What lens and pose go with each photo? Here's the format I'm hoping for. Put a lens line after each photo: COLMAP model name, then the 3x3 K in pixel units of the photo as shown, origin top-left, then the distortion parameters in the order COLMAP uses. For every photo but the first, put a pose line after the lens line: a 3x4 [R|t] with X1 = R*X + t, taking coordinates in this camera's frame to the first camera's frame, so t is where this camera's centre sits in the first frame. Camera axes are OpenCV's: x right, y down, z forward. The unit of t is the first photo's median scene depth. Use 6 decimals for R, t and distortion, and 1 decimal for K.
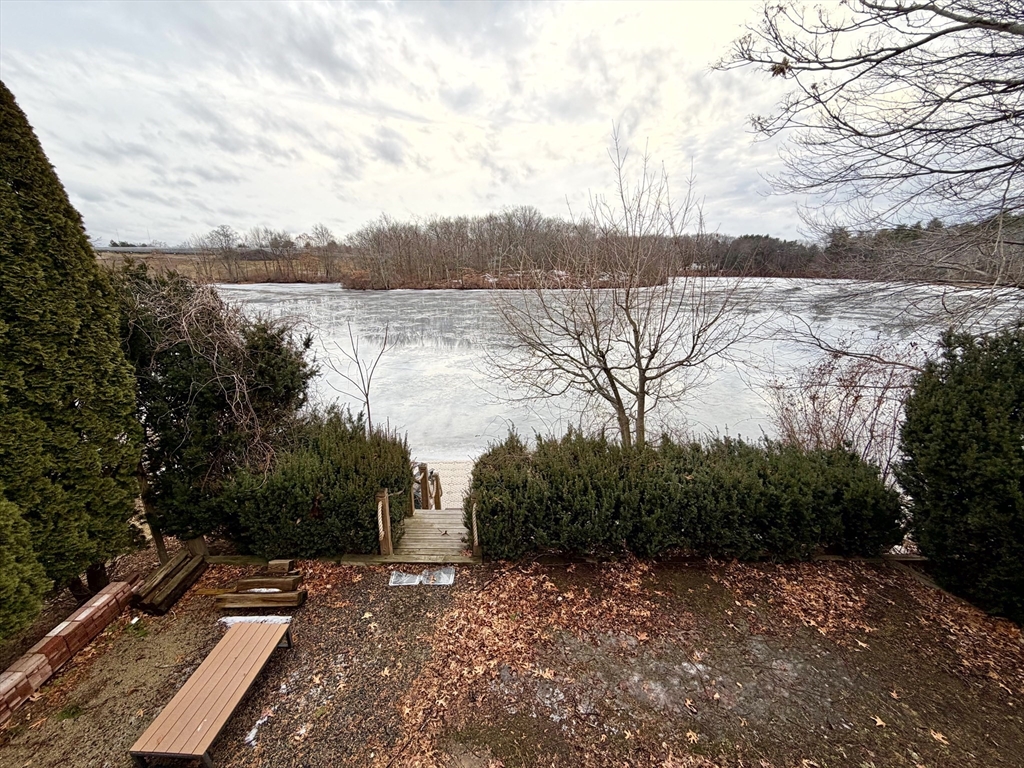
lens RADIAL K [[407.5, 0, 509.2], [0, 407.5, 382.8], [0, 0, 1]] dist [0.001152, -0.000454]
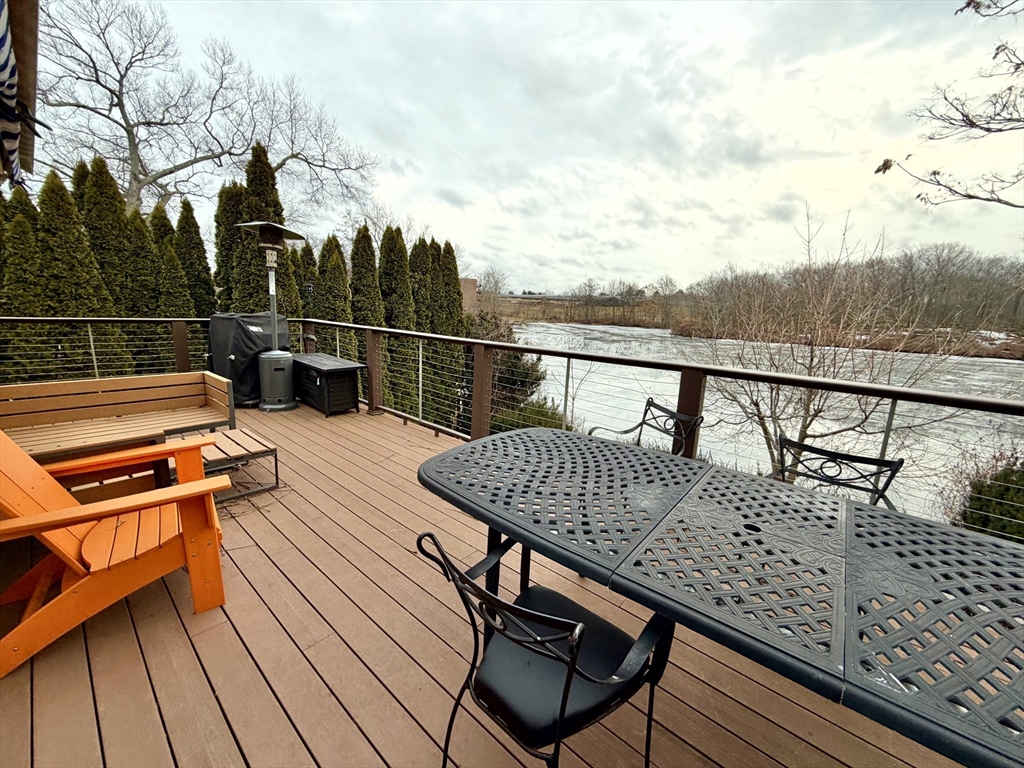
lens RADIAL K [[407.5, 0, 509.2], [0, 407.5, 382.8], [0, 0, 1]] dist [0.001152, -0.000454]
pose [[0.709422, 0.152938, -0.687990, 0.597640], [-0.227235, 0.973676, -0.017869, 0.060547], [0.667147, 0.169013, 0.725500, -0.325942]]
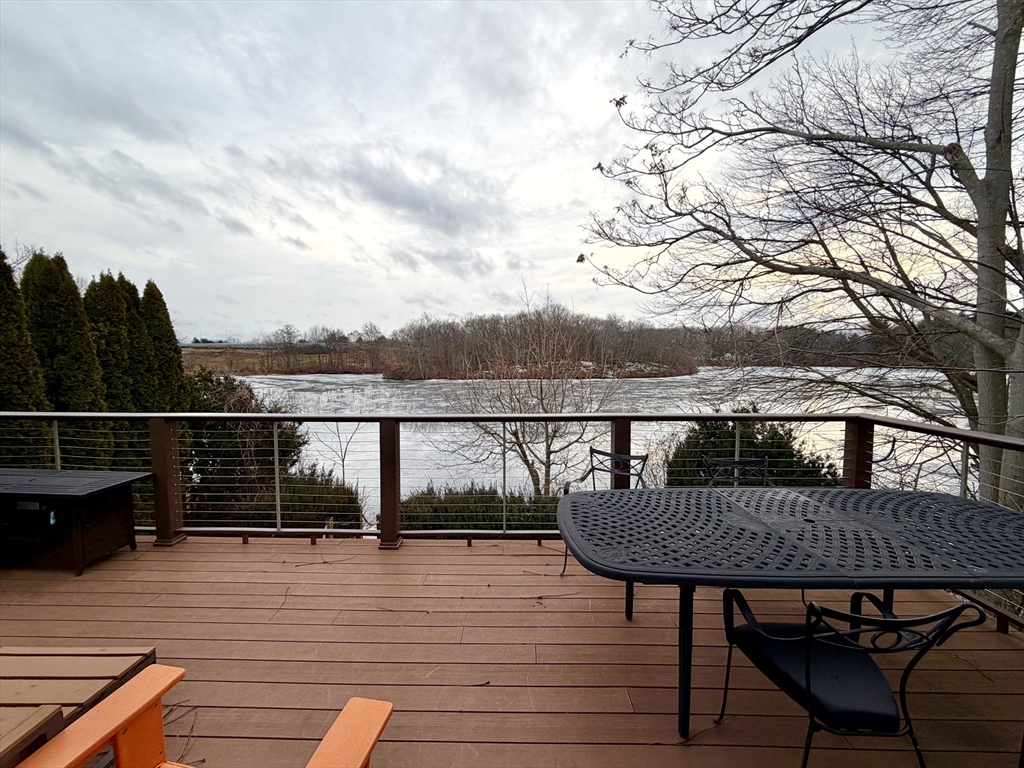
lens RADIAL K [[407.5, 0, 509.2], [0, 407.5, 382.8], [0, 0, 1]] dist [0.001152, -0.000454]
pose [[0.995857, -0.001594, -0.090920, 0.391777], [-0.017811, 0.977060, -0.212217, 0.065927], [0.089172, 0.212957, 0.972984, -0.415707]]
